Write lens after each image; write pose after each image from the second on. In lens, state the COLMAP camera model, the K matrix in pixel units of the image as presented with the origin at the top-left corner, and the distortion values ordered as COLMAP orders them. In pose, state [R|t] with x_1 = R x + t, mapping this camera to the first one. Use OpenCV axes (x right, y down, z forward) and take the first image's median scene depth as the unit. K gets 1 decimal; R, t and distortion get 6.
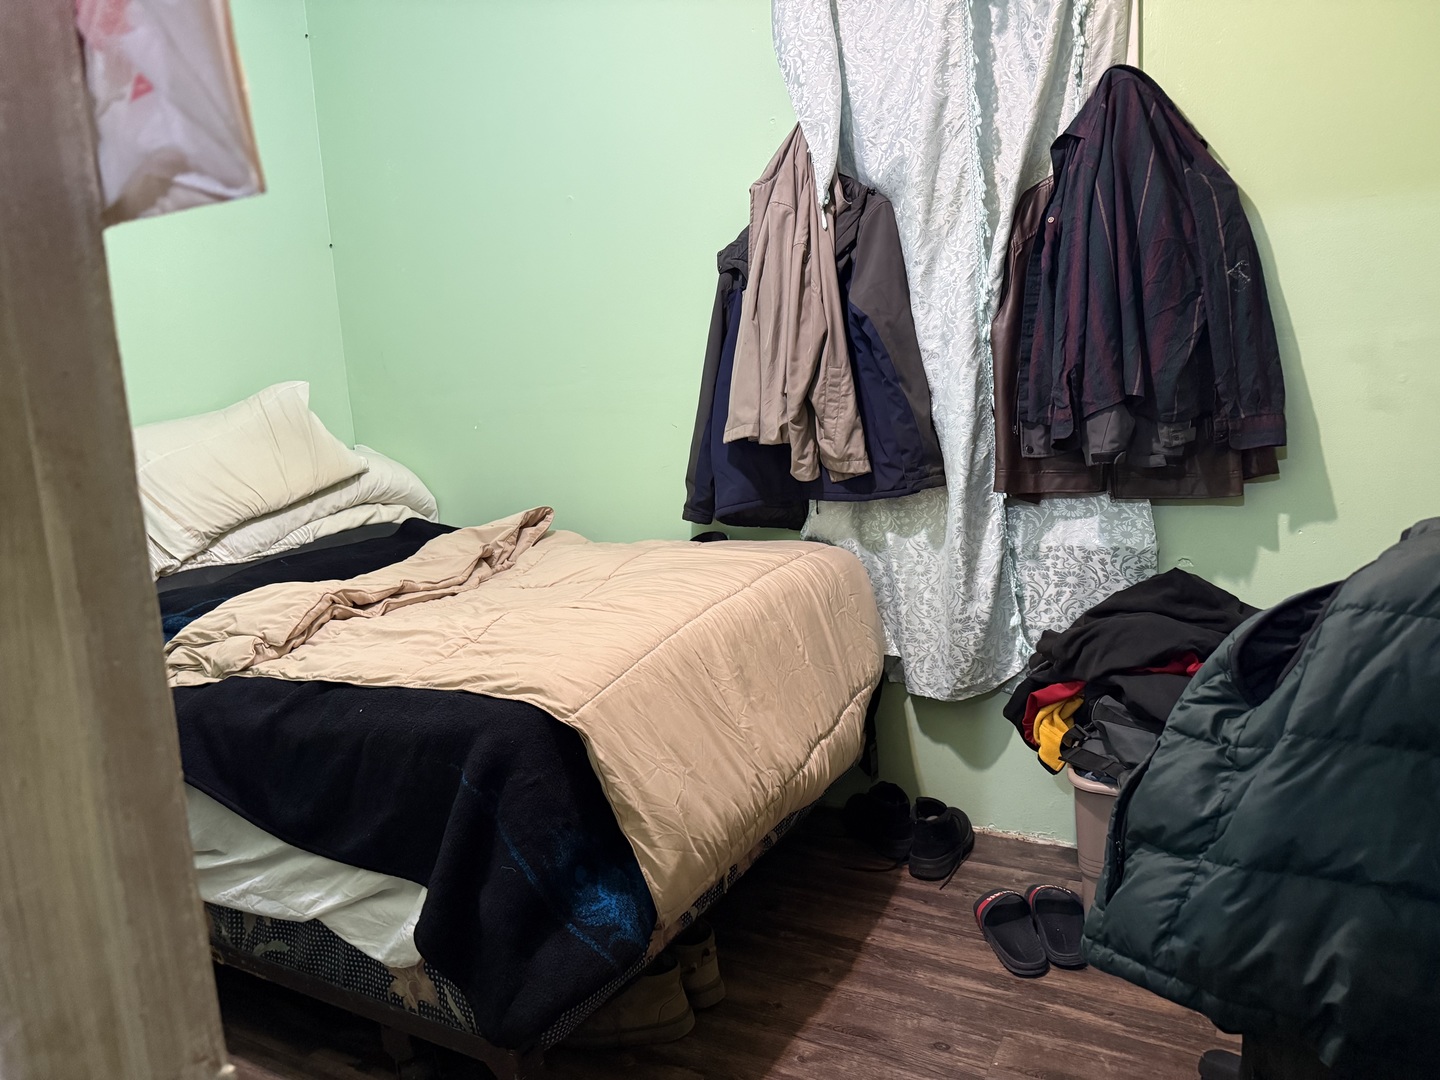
lens RADIAL K [[1001.2, 0, 720.0], [0, 1001.2, 540.0], [0, 0, 1]] dist [0.183681, -0.430484]
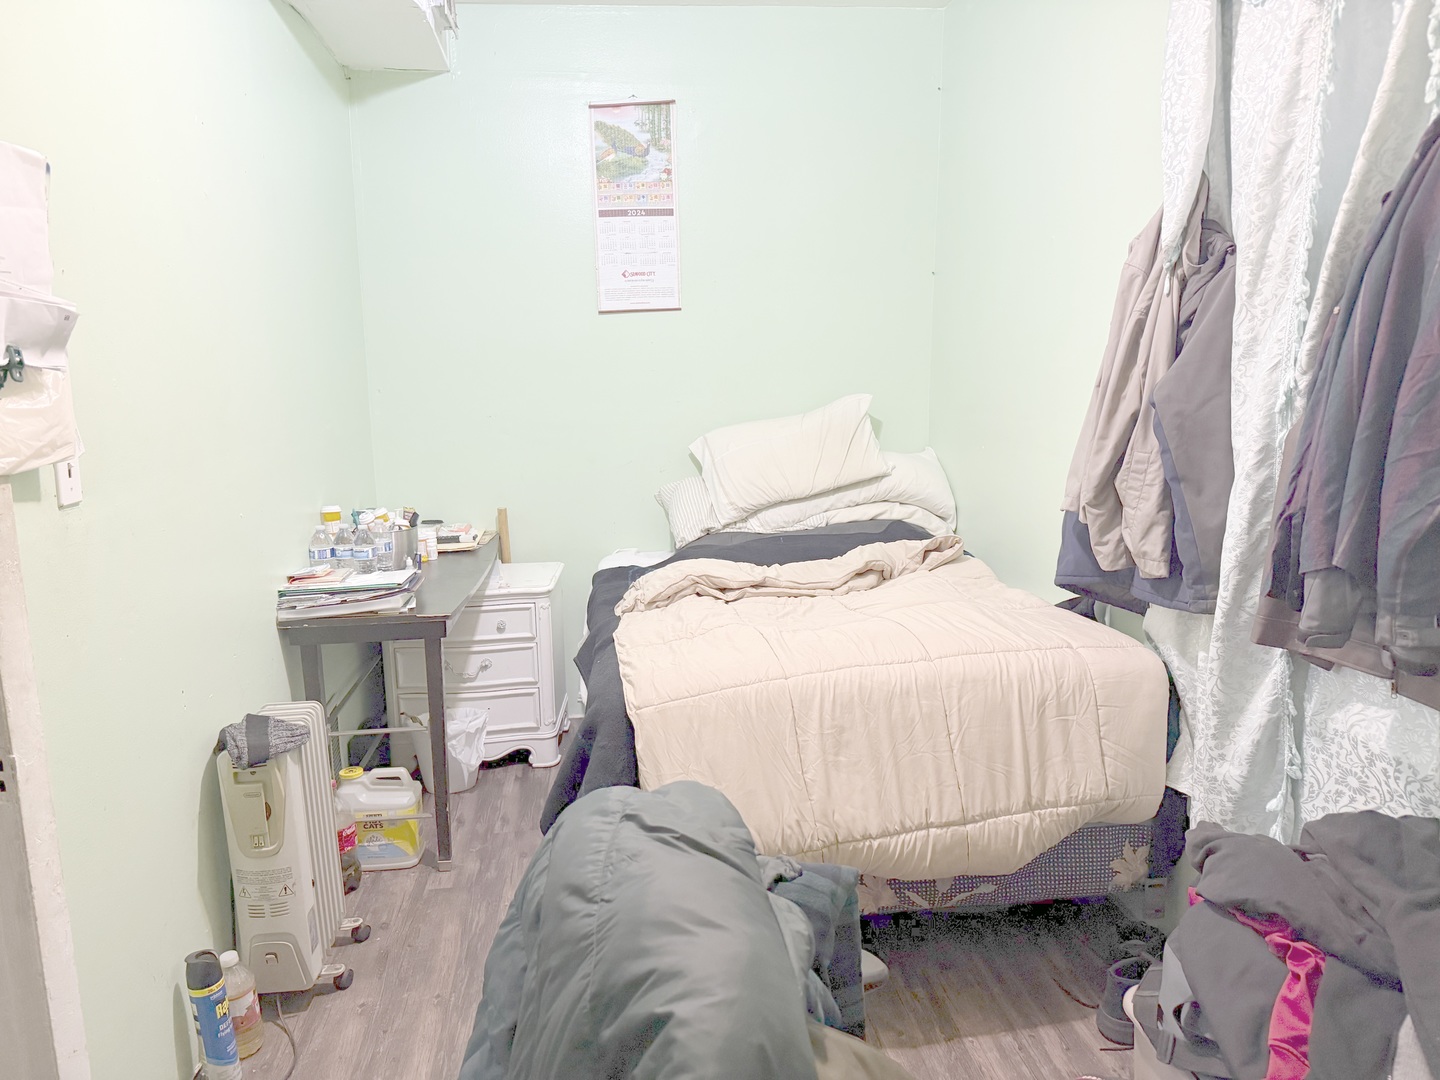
lens RADIAL K [[1001.7, 0, 724.0], [0, 1001.7, 533.9], [0, 0, 1]] dist [0.066549, -0.096340]
pose [[0.591710, 0.195944, -0.781975, 0.609408], [-0.146374, 0.980001, 0.134805, -0.168830], [0.792751, 0.034695, 0.608558, 0.176304]]
